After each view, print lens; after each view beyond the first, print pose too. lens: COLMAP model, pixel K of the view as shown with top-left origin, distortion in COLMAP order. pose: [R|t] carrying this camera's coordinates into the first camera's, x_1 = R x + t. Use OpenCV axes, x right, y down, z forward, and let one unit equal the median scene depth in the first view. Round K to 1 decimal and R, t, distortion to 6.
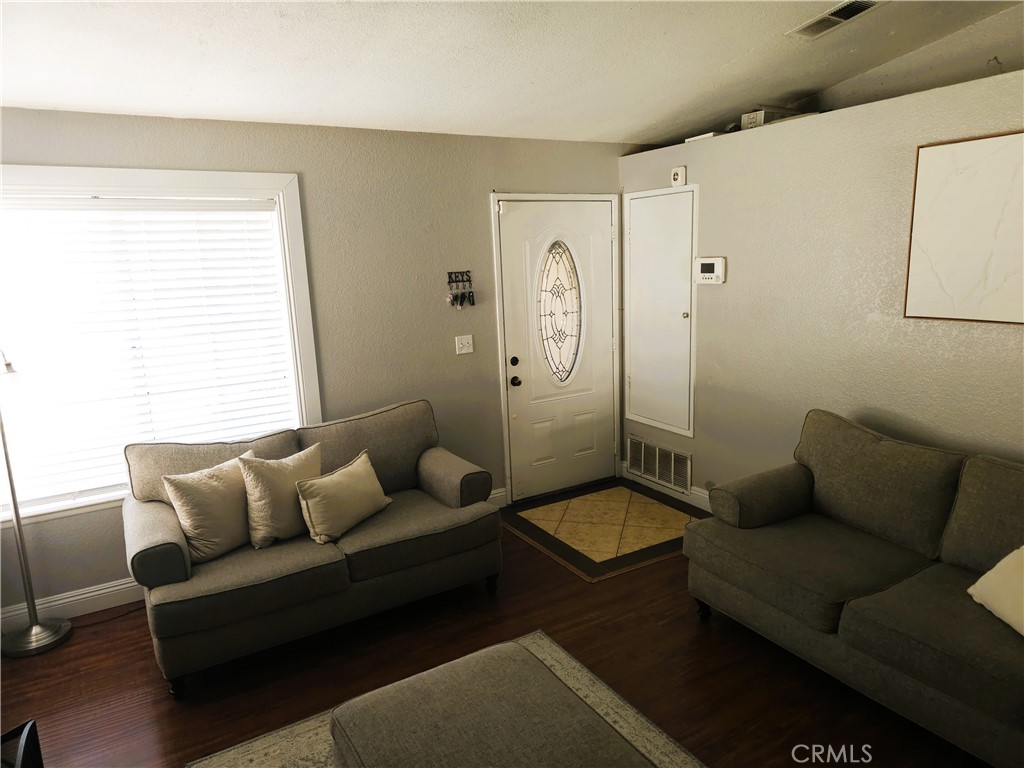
lens RADIAL K [[681.3, 0, 507.9], [0, 681.3, 382.9], [0, 0, 1]] dist [0.051111, -0.043751]
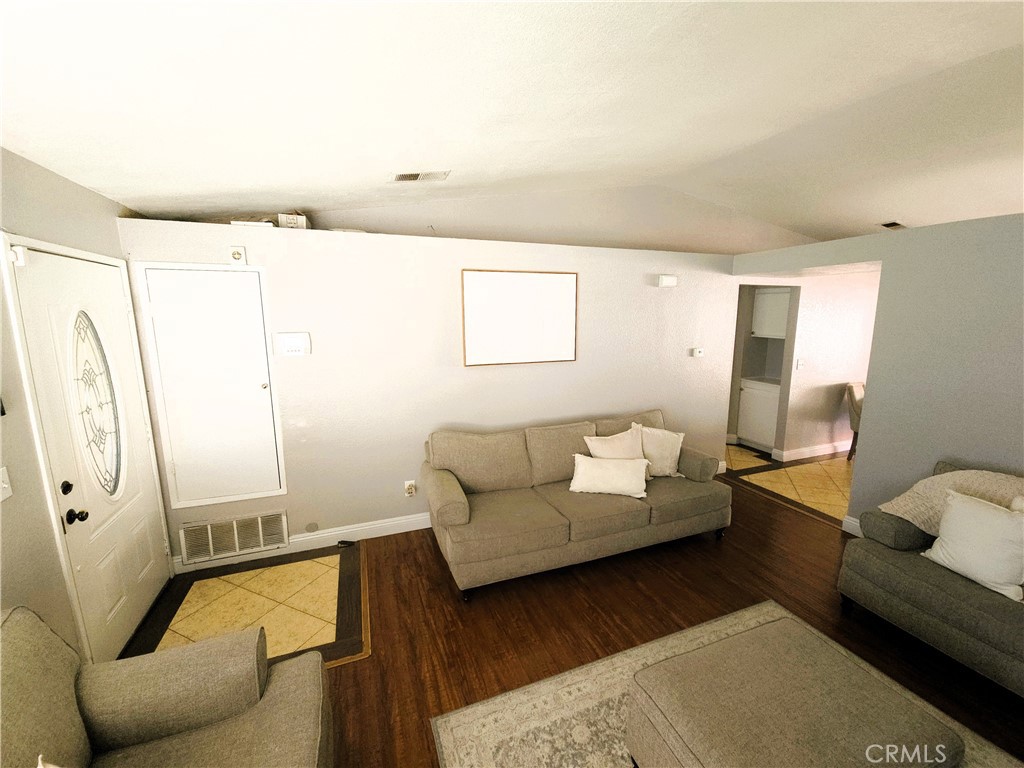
lens RADIAL K [[421.0, 0, 513.5], [0, 421.0, 381.6], [0, 0, 1]] dist [0.000162, -0.000231]
pose [[0.157715, -0.118790, 0.980314, -0.304479], [0.181947, 0.979237, 0.089388, -0.088194], [-0.970578, 0.164267, 0.176054, 0.474562]]
